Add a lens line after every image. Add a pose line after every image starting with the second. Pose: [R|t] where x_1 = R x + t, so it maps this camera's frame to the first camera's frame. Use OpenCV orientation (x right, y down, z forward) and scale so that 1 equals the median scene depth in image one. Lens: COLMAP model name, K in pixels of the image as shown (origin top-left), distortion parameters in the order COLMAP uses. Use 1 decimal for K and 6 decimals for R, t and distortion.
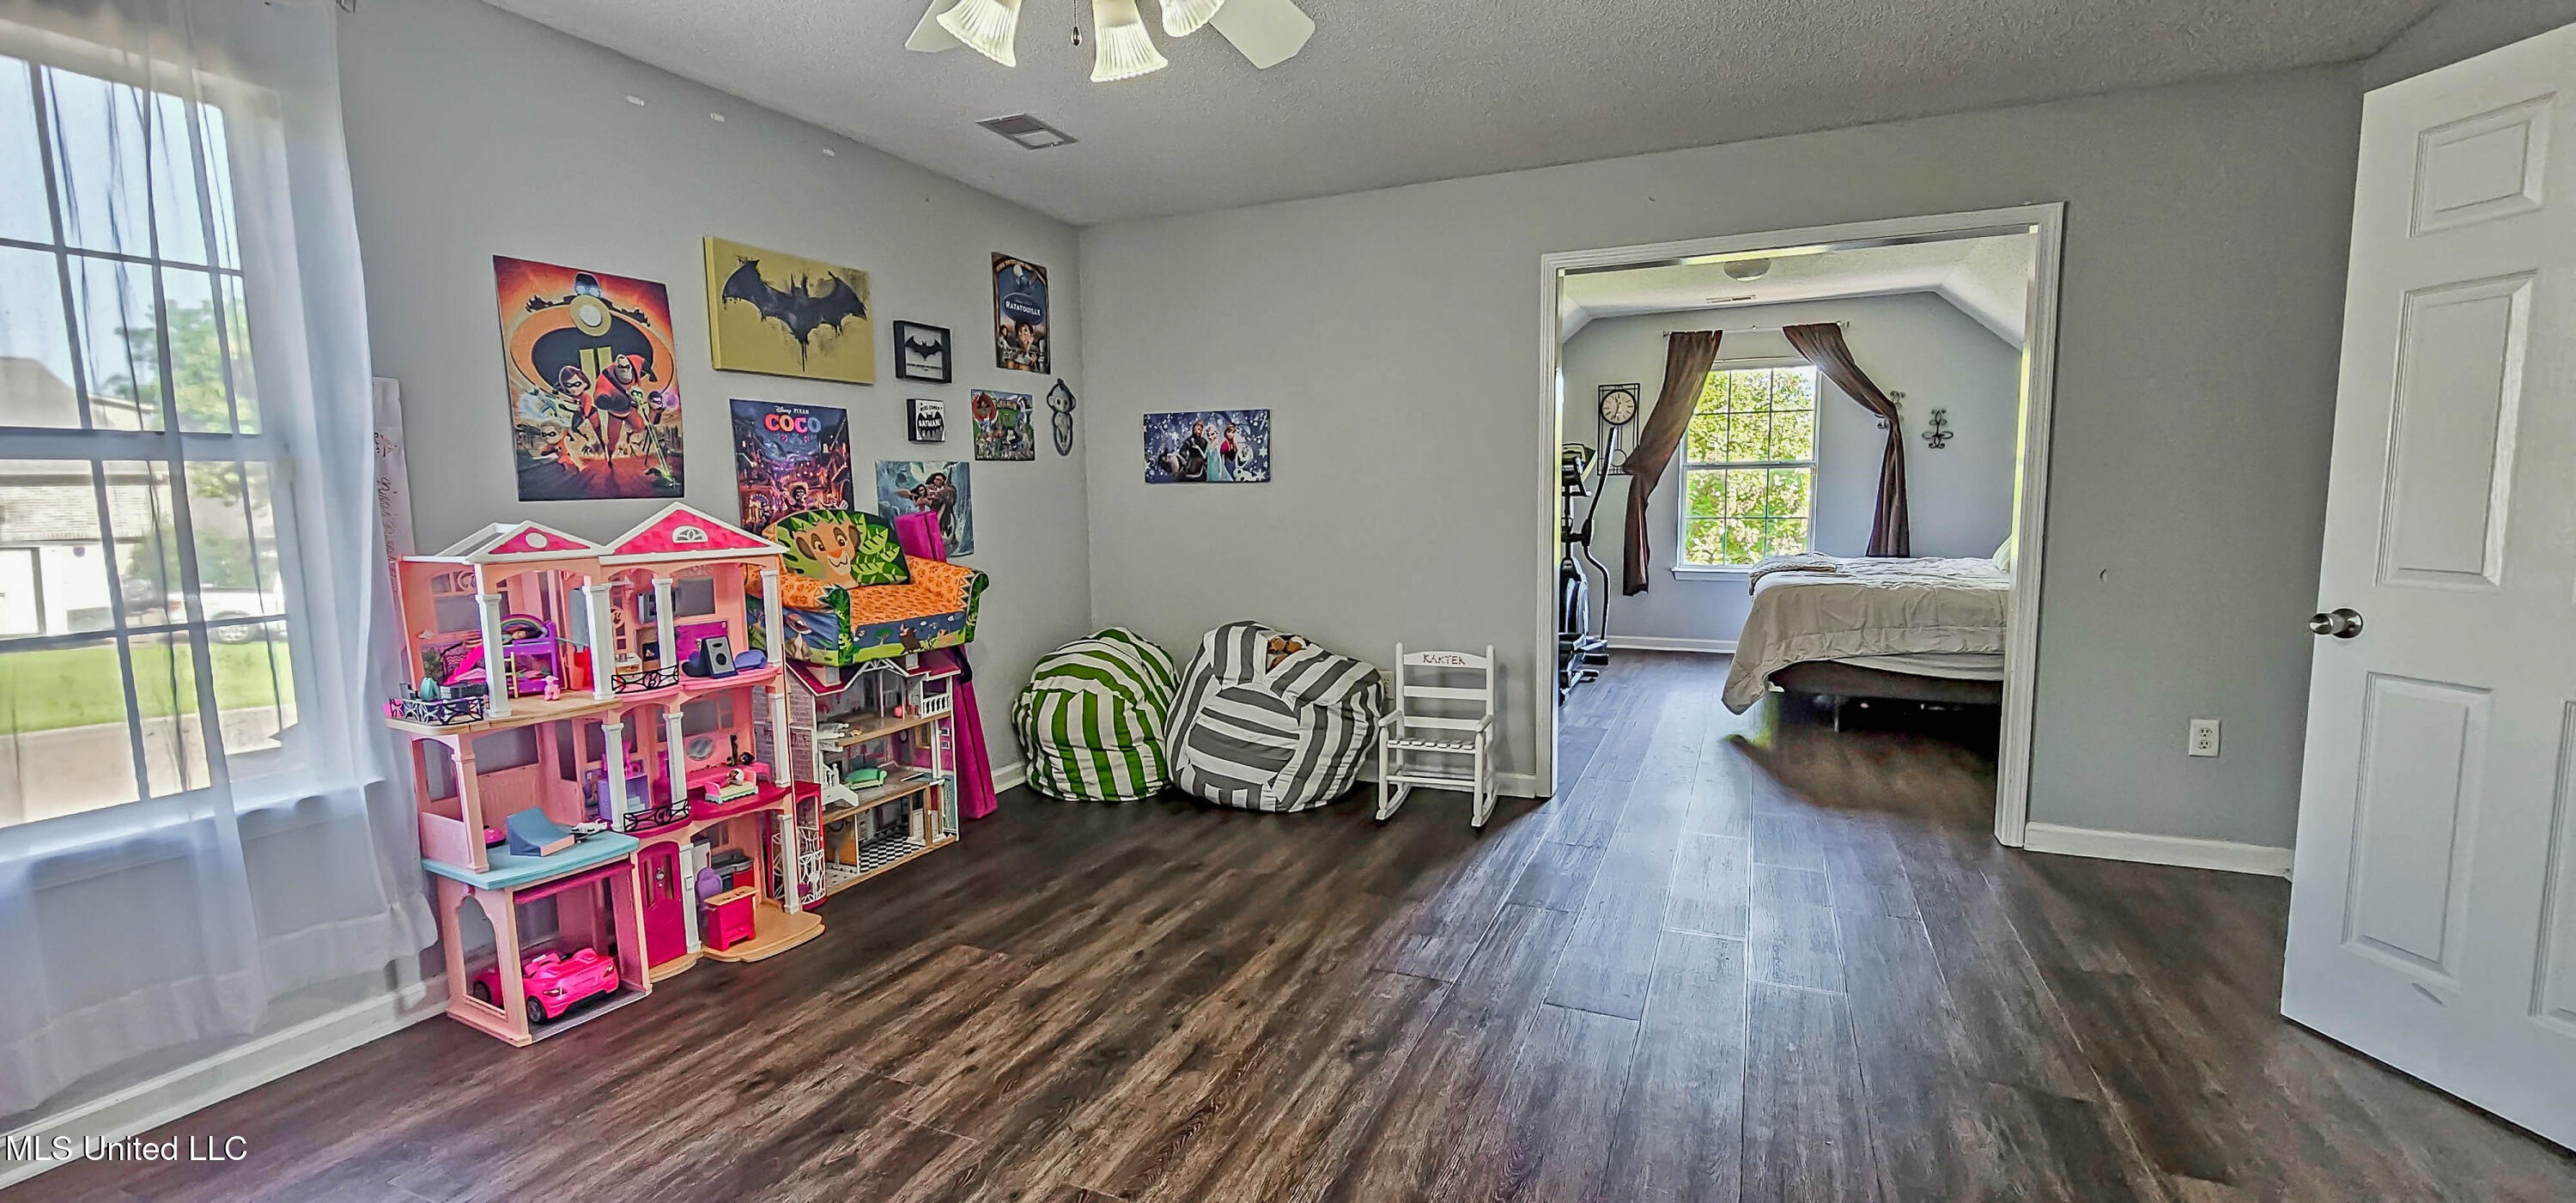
lens RADIAL K [[1054.9, 0, 1297.0], [0, 1054.9, 605.5], [0, 0, 1]] dist [0.000904, -0.001009]
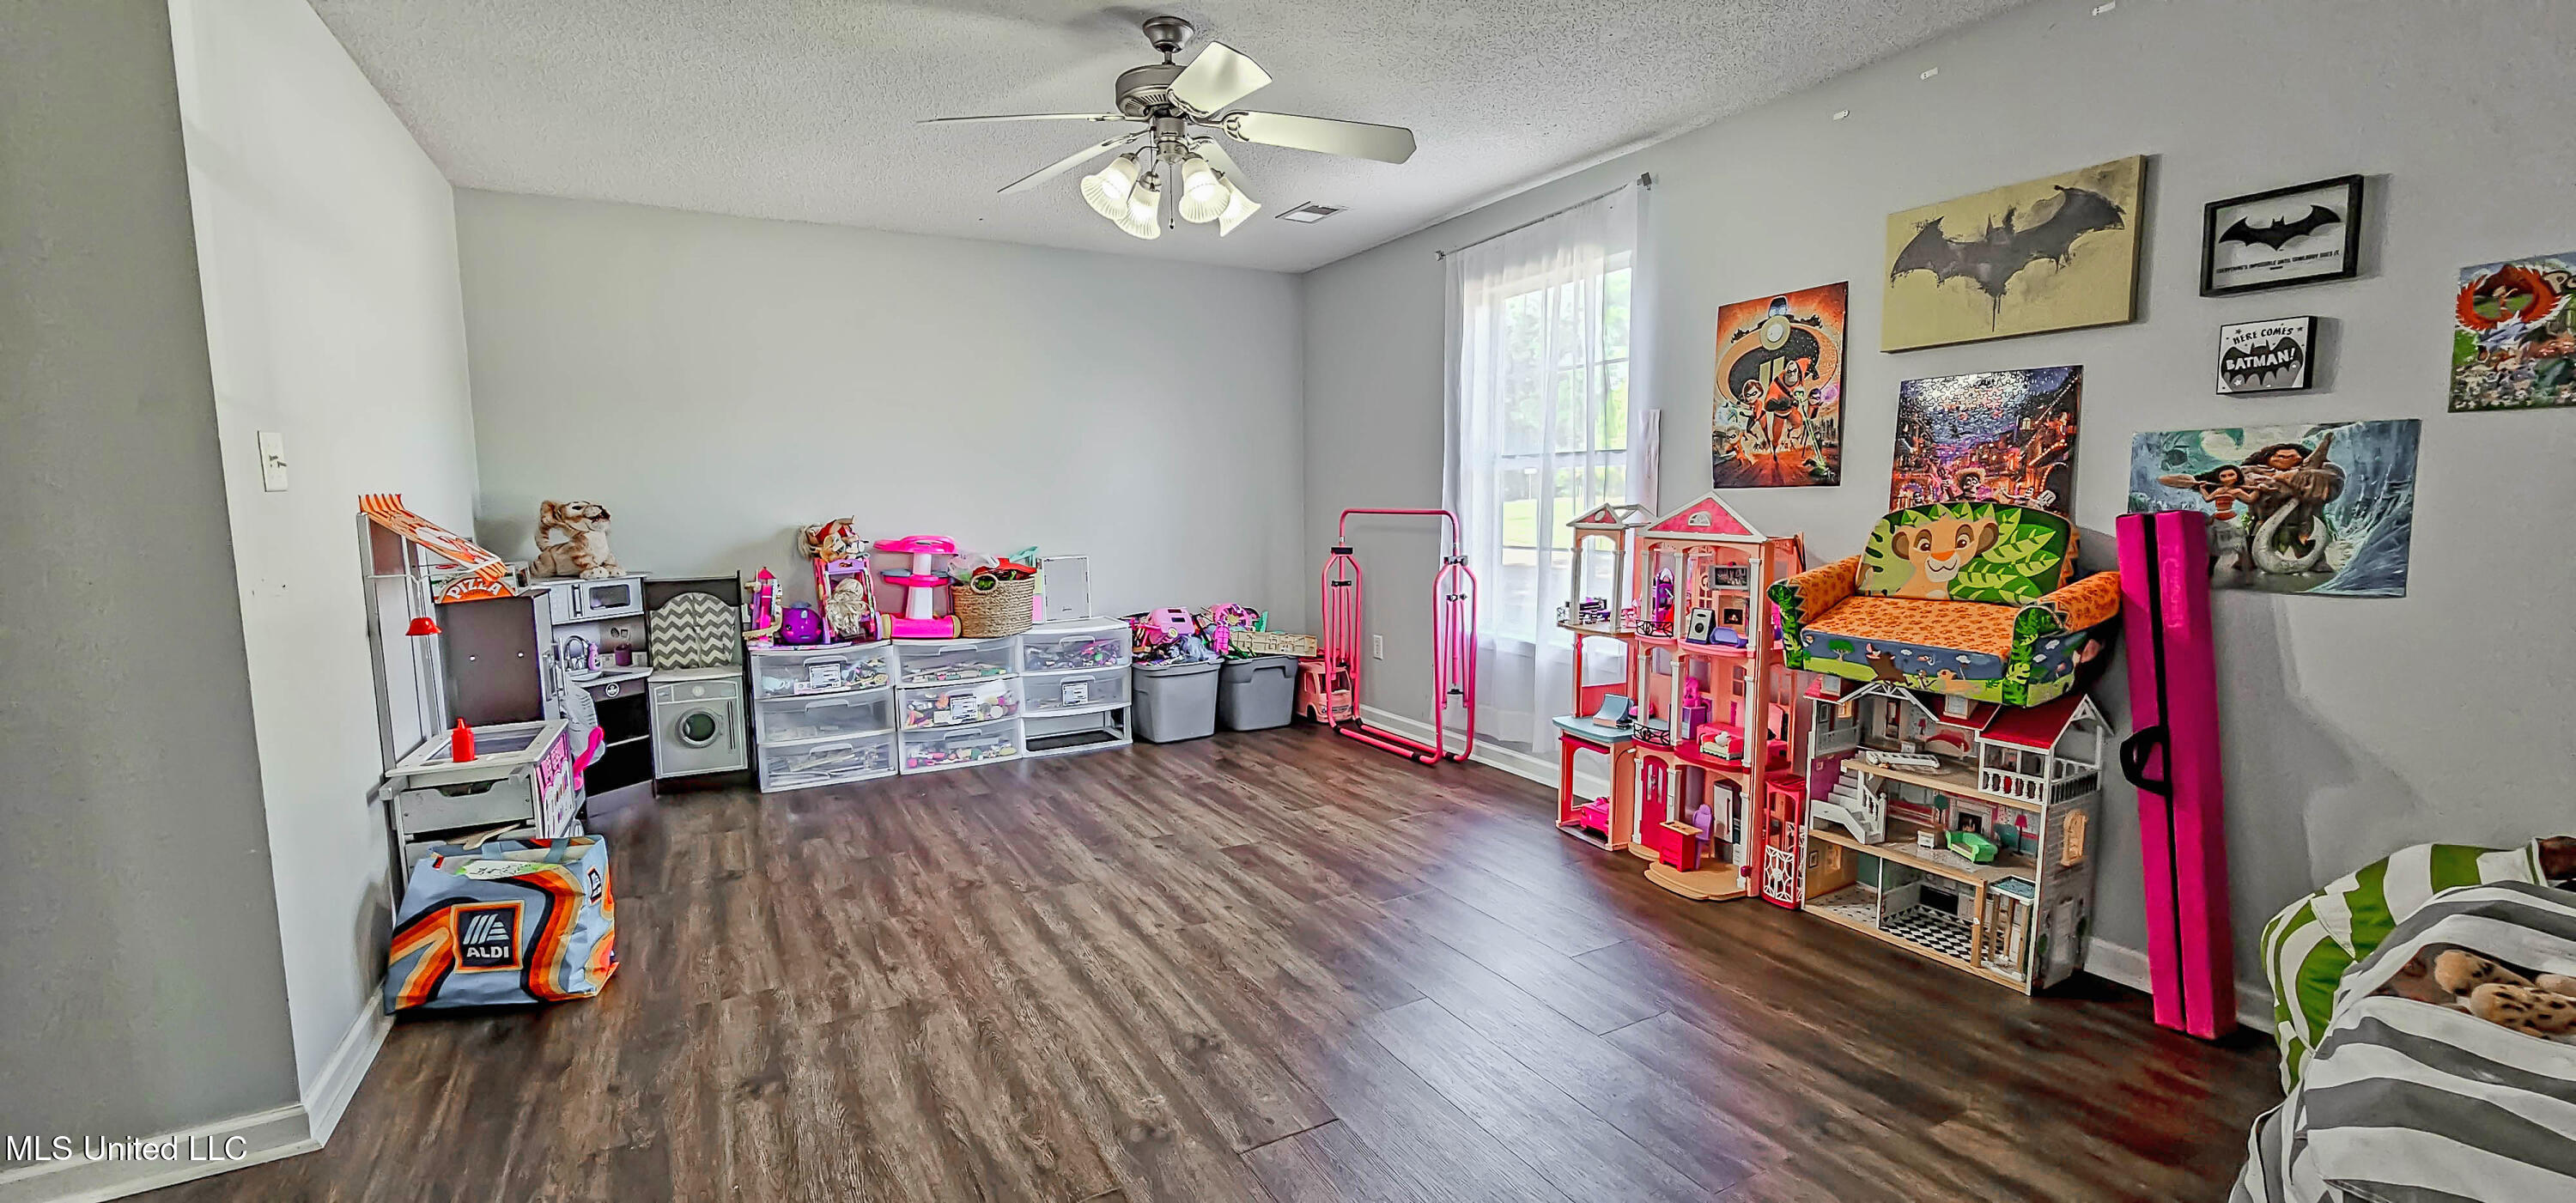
lens RADIAL K [[1054.9, 0, 1297.9], [0, 1054.9, 609.3], [0, 0, 1]] dist [0.000904, -0.001009]
pose [[-0.596934, 0.110634, -0.794625, 0.552485], [-0.067833, 0.979940, 0.187393, -0.136045], [0.799417, 0.165763, -0.577455, 1.144055]]
